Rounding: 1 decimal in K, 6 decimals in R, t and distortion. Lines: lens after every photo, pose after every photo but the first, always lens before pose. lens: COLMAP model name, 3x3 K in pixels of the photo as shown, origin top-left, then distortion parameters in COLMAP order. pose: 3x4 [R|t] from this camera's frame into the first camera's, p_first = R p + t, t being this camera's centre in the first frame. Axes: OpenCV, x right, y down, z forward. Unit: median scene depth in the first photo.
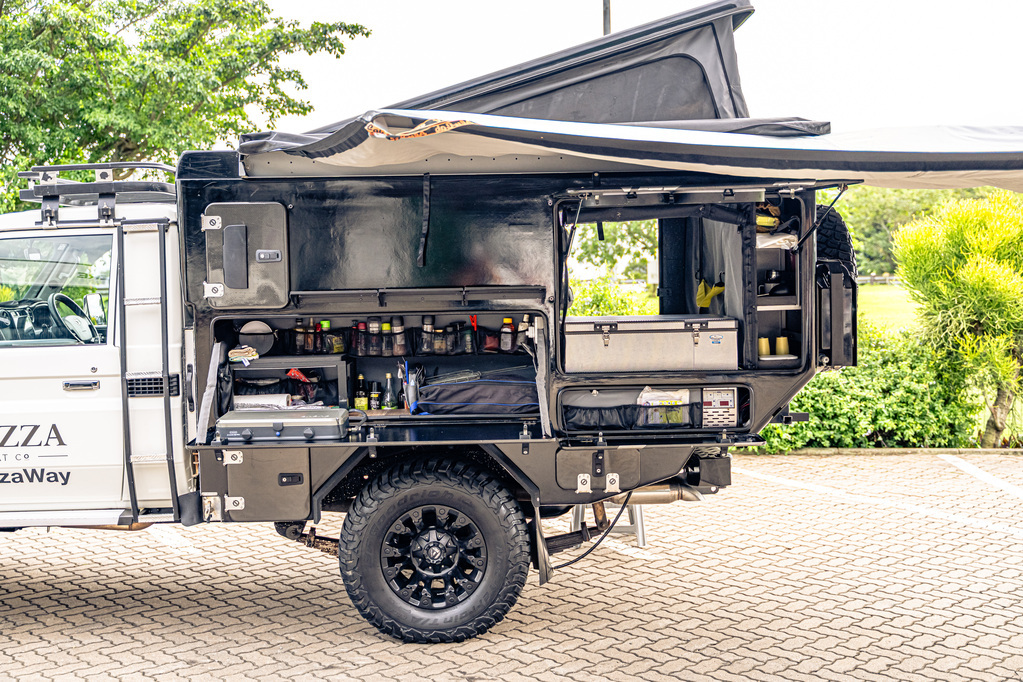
lens RADIAL K [[1245.2, 0, 510.7], [0, 1245.2, 335.4], [0, 0, 1]] dist [0.000332, 0.000000]
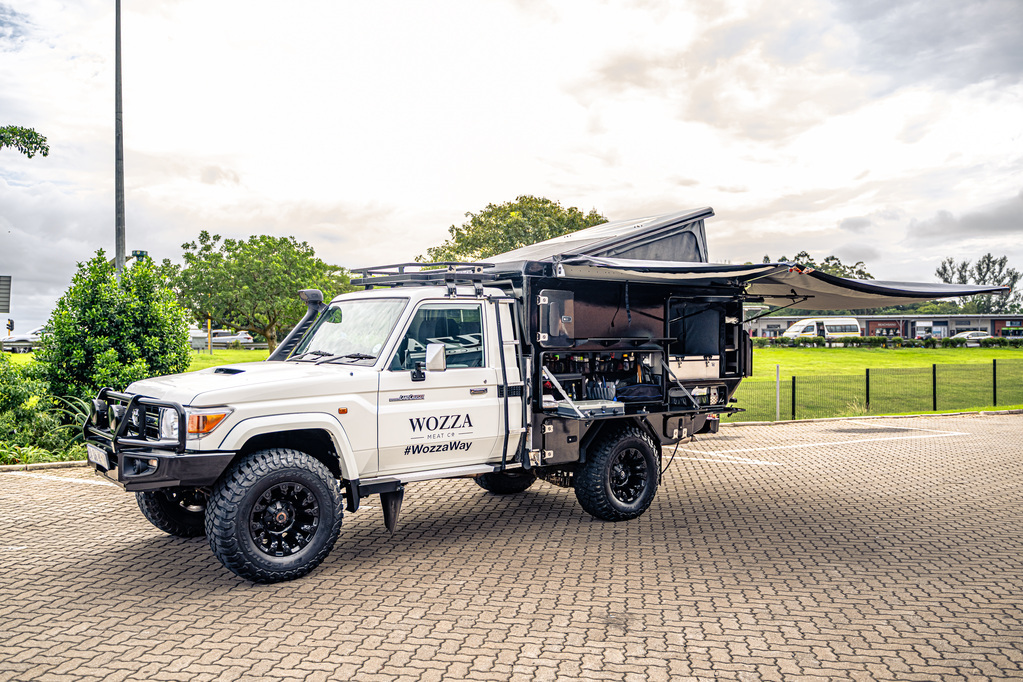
lens RADIAL K [[851.6, 0, 512.6], [0, 851.6, 335.7], [0, 0, 1]] dist [0.016130, -0.019854]
pose [[0.791265, 0.020474, 0.611130, -1.008024], [0.012364, 0.998699, -0.049468, 0.022297], [-0.611348, 0.046698, 0.789983, 0.039651]]
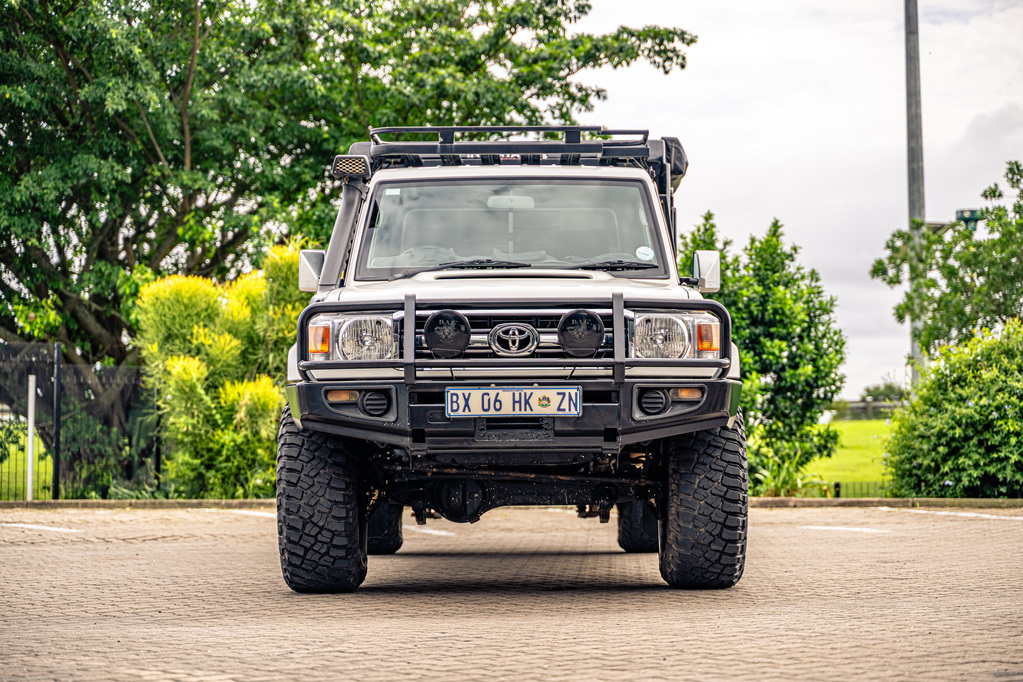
lens RADIAL K [[2184.2, 0, 506.4], [0, 2184.2, 345.3], [0, 0, 1]] dist [-0.034415, 0.000000]
pose [[0.999505, 0.004279, -0.031171, -0.743673], [-0.006846, 0.996547, -0.082743, 0.207737], [0.030709, 0.082916, 0.996083, -1.226829]]
